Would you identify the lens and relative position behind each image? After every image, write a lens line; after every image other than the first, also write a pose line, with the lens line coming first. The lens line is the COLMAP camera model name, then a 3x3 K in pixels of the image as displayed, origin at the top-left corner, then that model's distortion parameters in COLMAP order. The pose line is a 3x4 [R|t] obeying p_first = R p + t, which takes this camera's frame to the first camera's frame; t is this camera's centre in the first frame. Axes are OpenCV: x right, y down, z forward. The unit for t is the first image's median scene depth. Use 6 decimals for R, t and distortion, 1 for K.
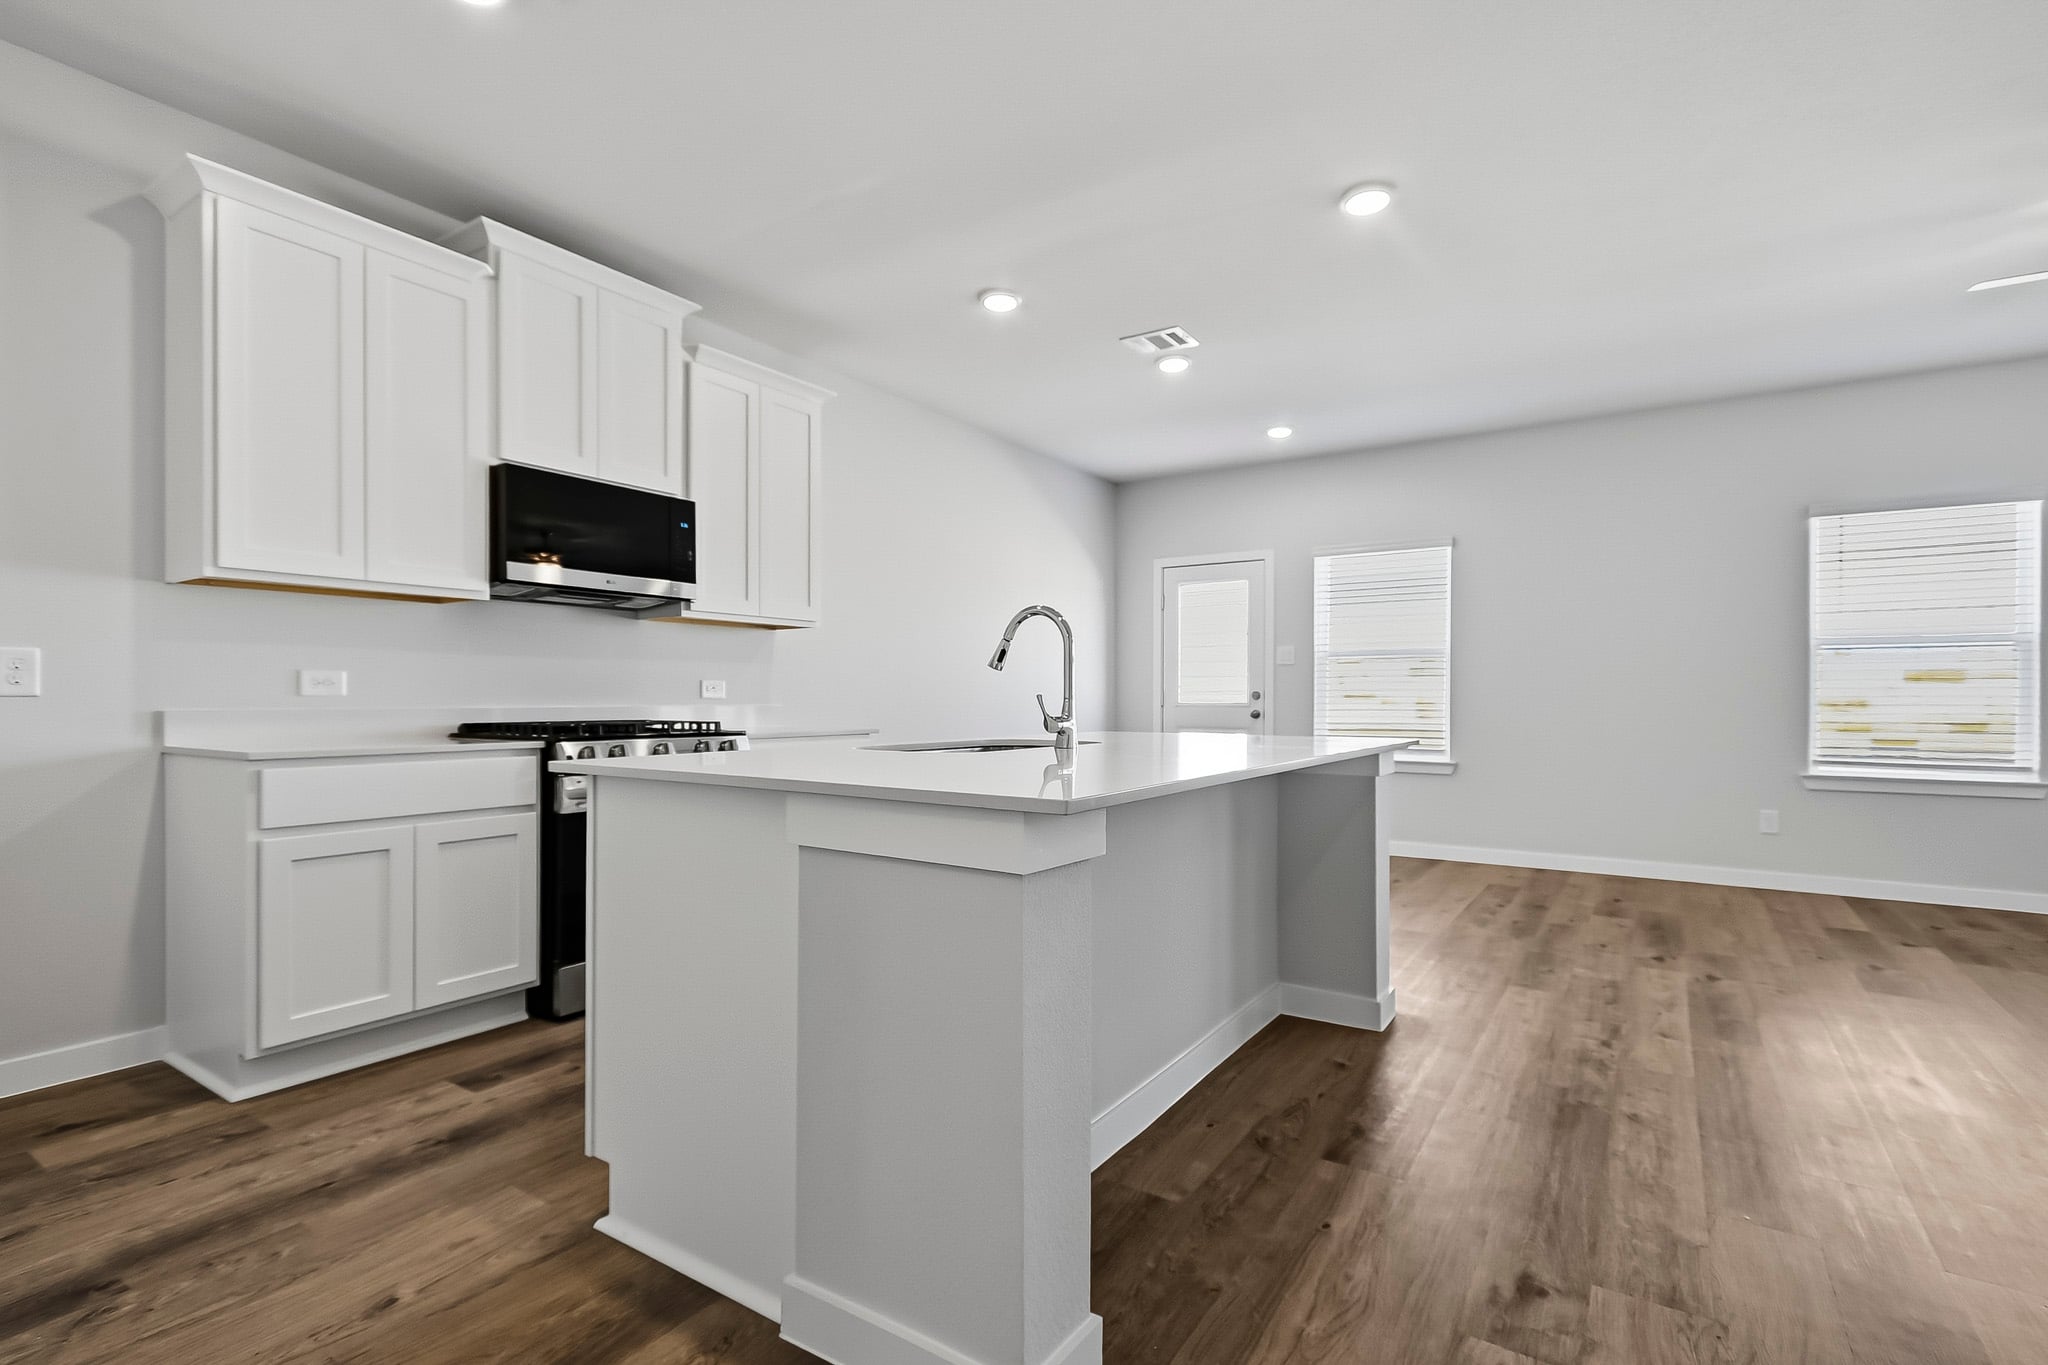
lens RADIAL K [[953.6, 0, 1028.6], [0, 953.6, 700.7], [0, 0, 1]] dist [0.002755, 0.000078]
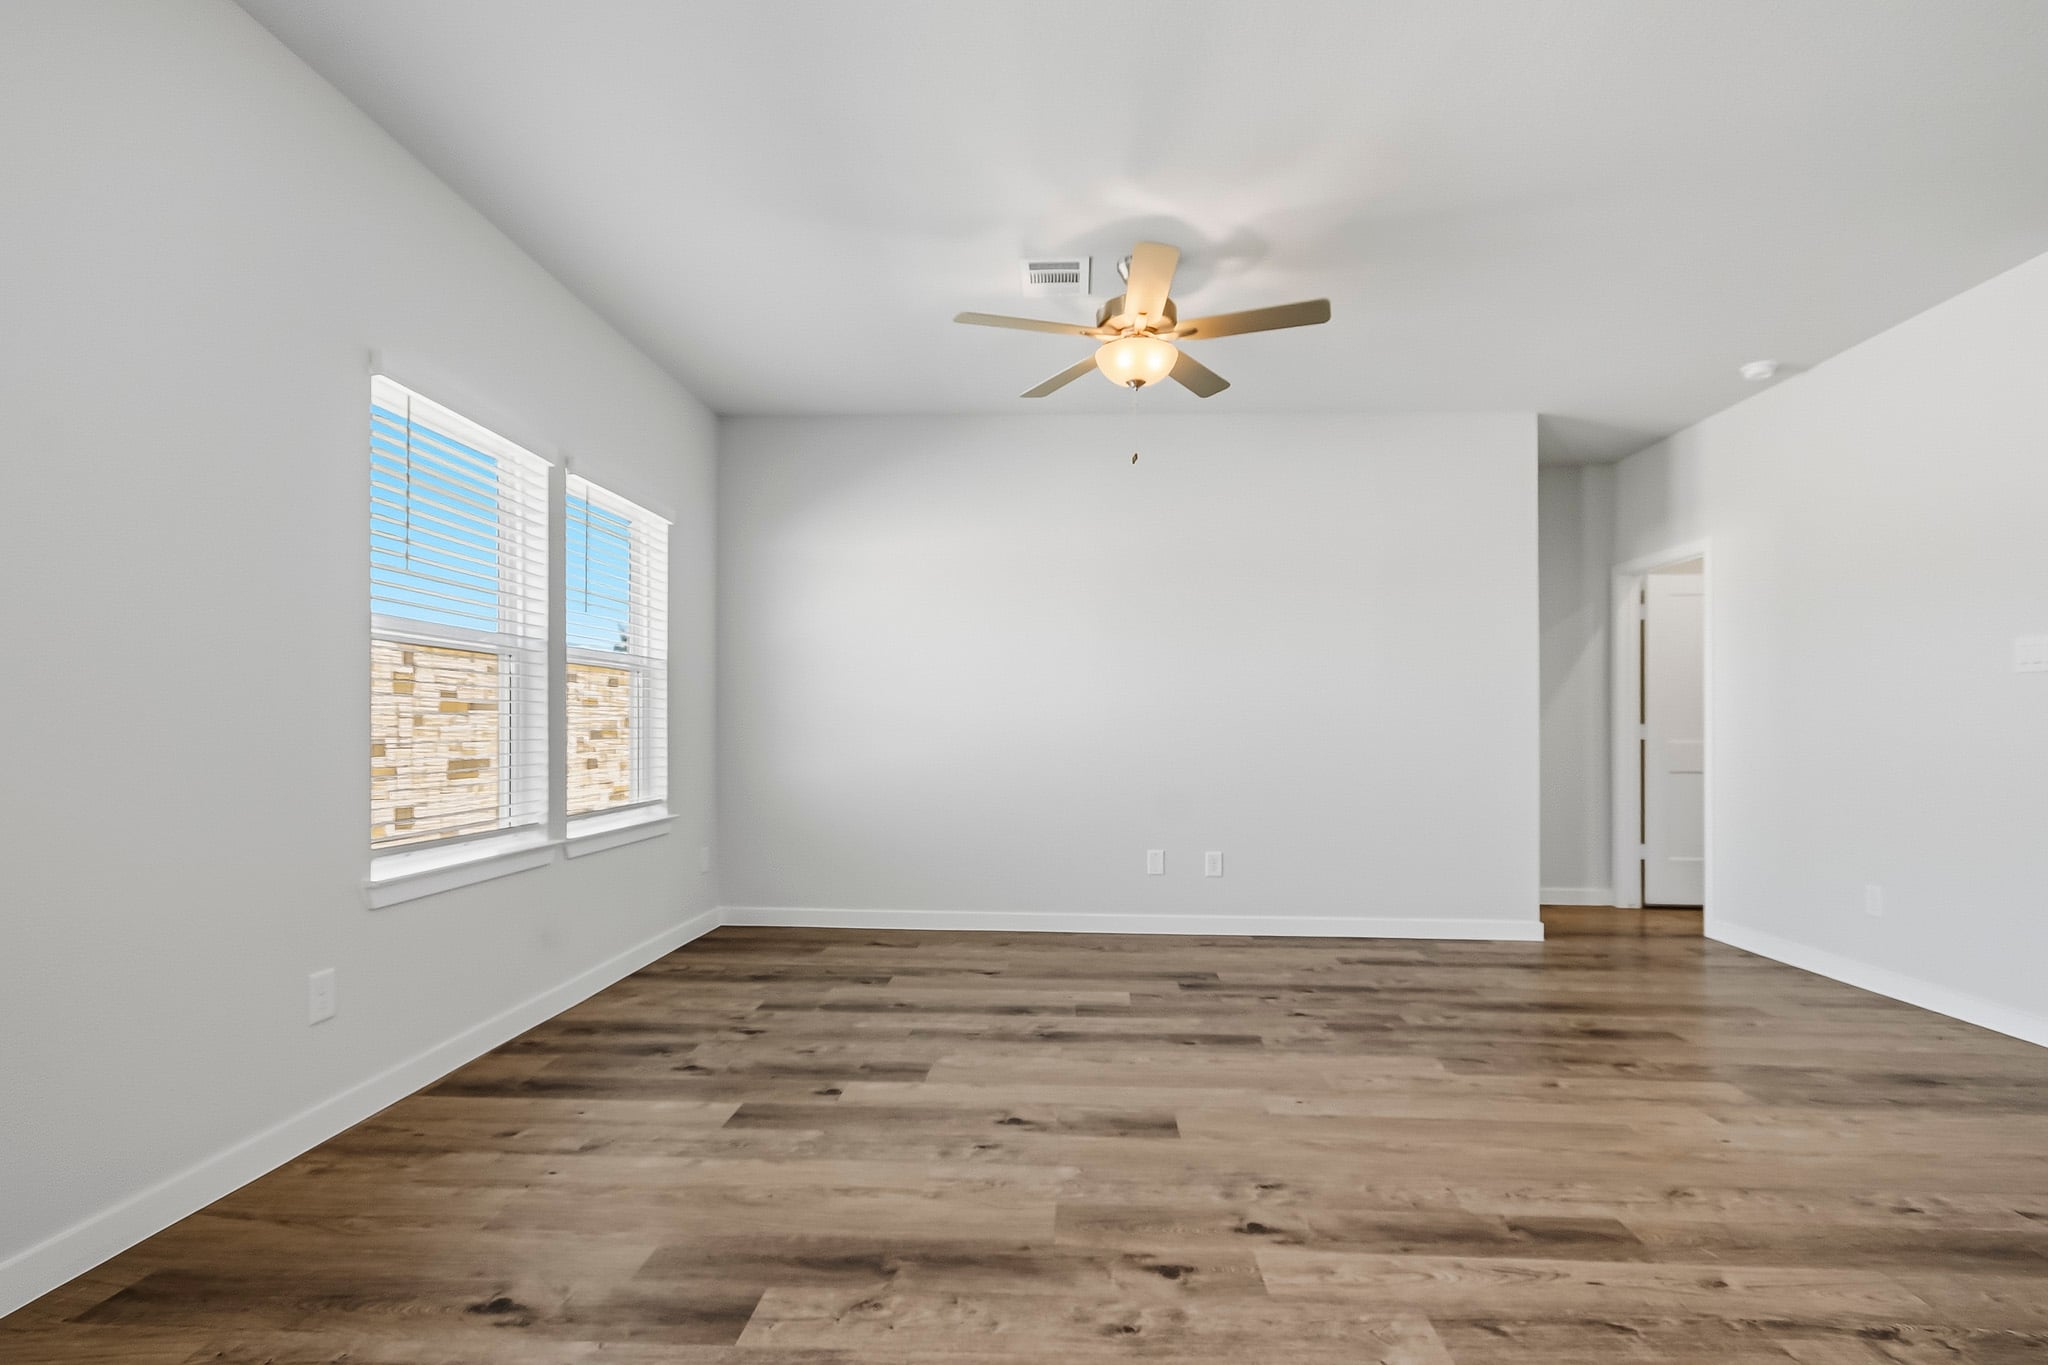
lens RADIAL K [[963.6, 0, 1035.8], [0, 963.6, 715.8], [0, 0, 1]] dist [-0.001470, -0.000643]
pose [[-0.515230, 0.004573, 0.857040, 0.318632], [-0.002414, 0.999974, -0.006787, -0.011797], [-0.857049, -0.005566, -0.515206, 1.547941]]
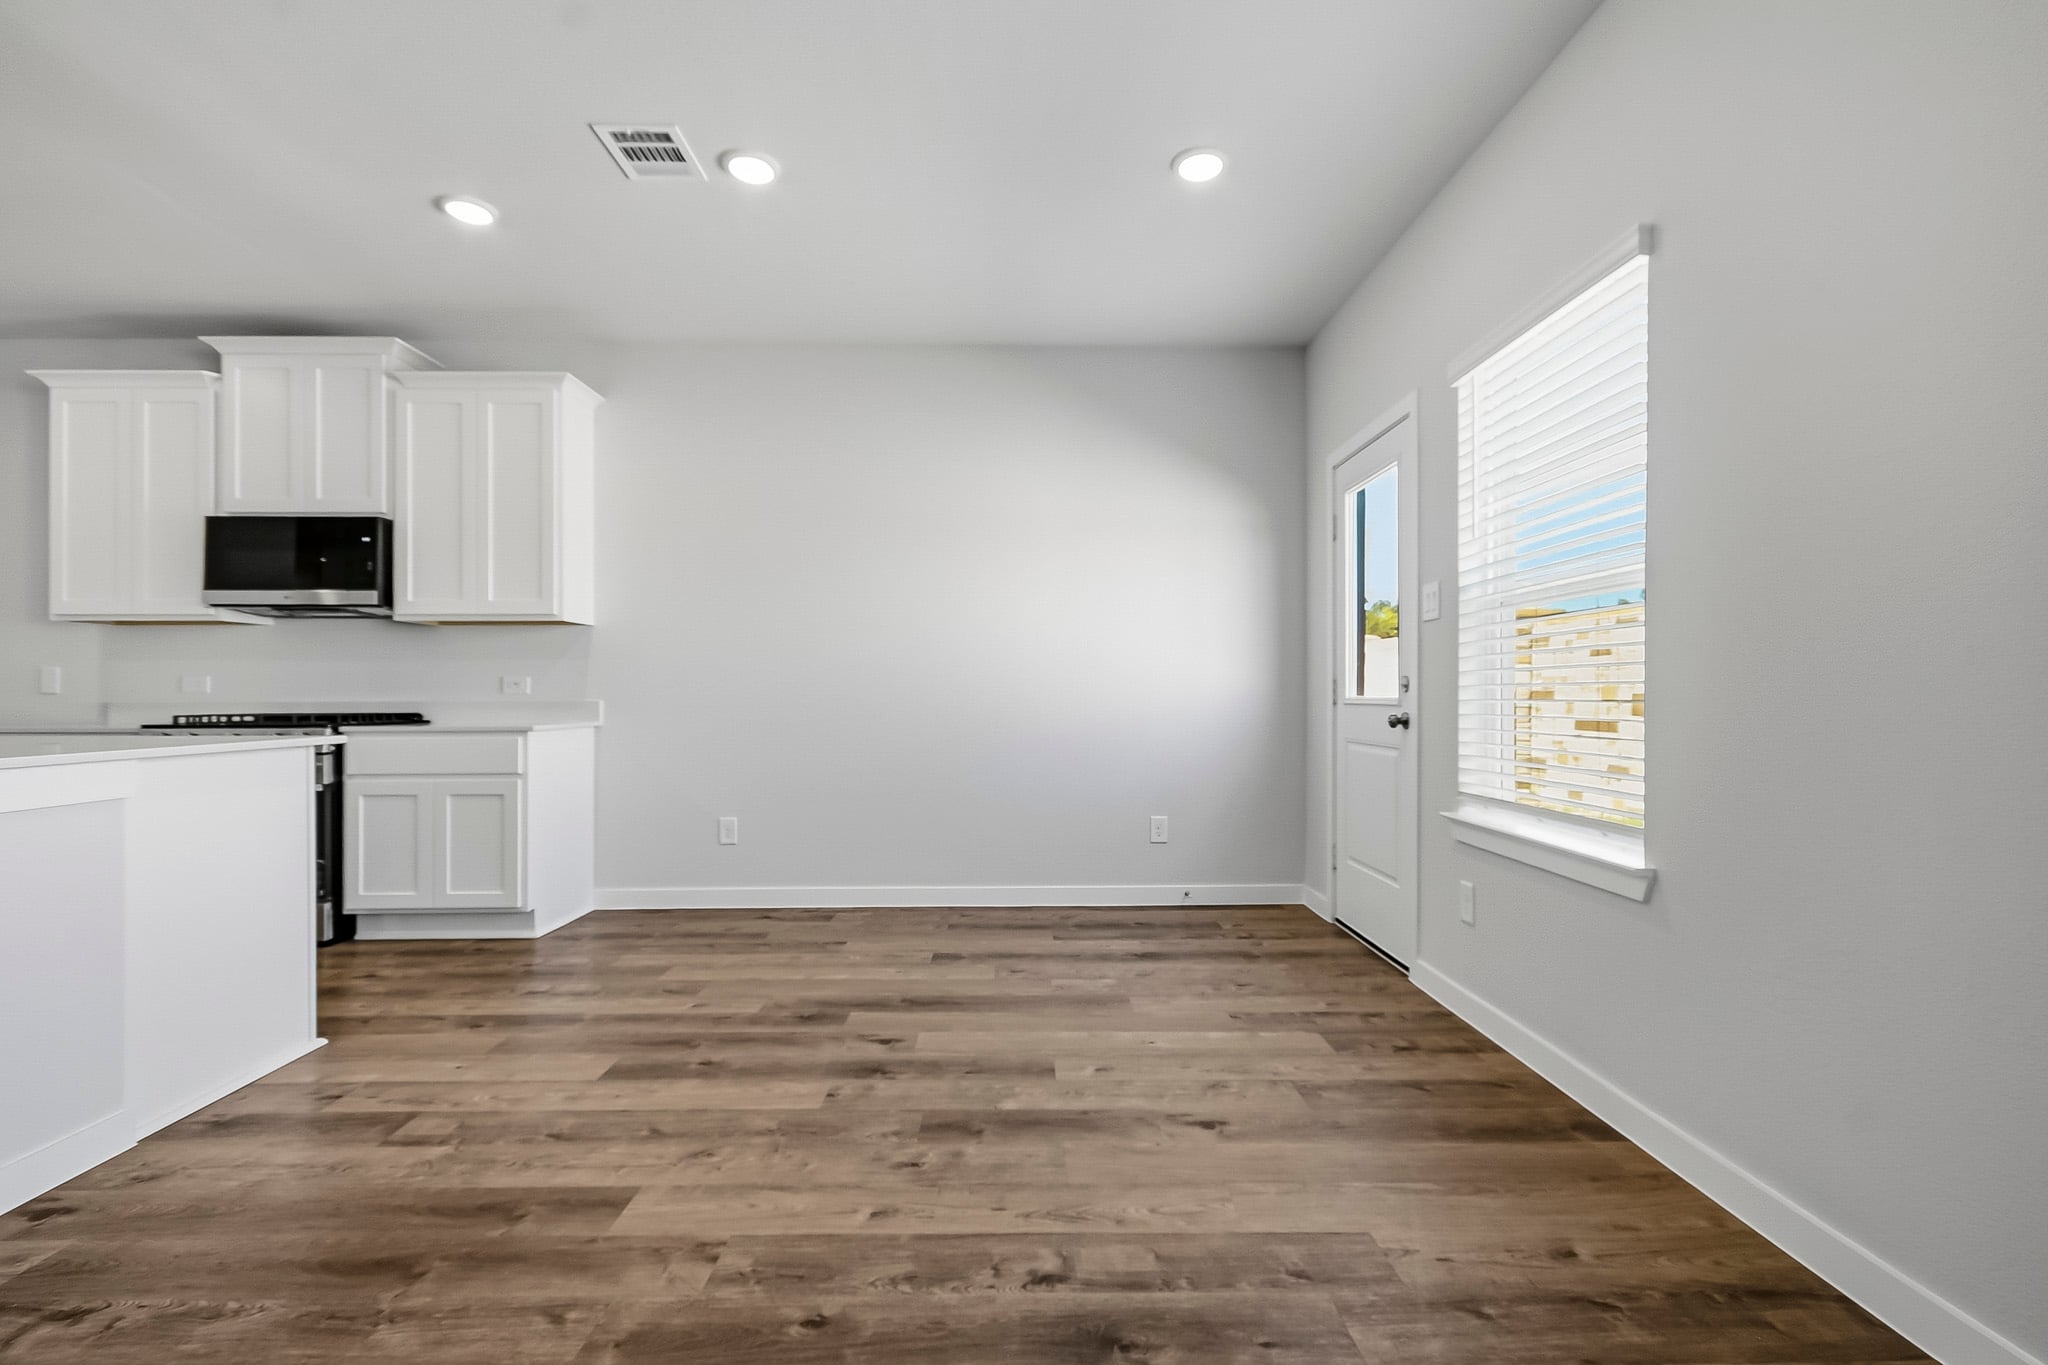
lens RADIAL K [[936.8, 0, 1029.7], [0, 936.8, 692.3], [0, 0, 1]] dist [0.003788, -0.000207]
pose [[0.566181, -0.004779, -0.824267, 1.146336], [0.001255, 0.999987, -0.004935, 0.002364], [0.824280, 0.001760, 0.566180, 1.182504]]
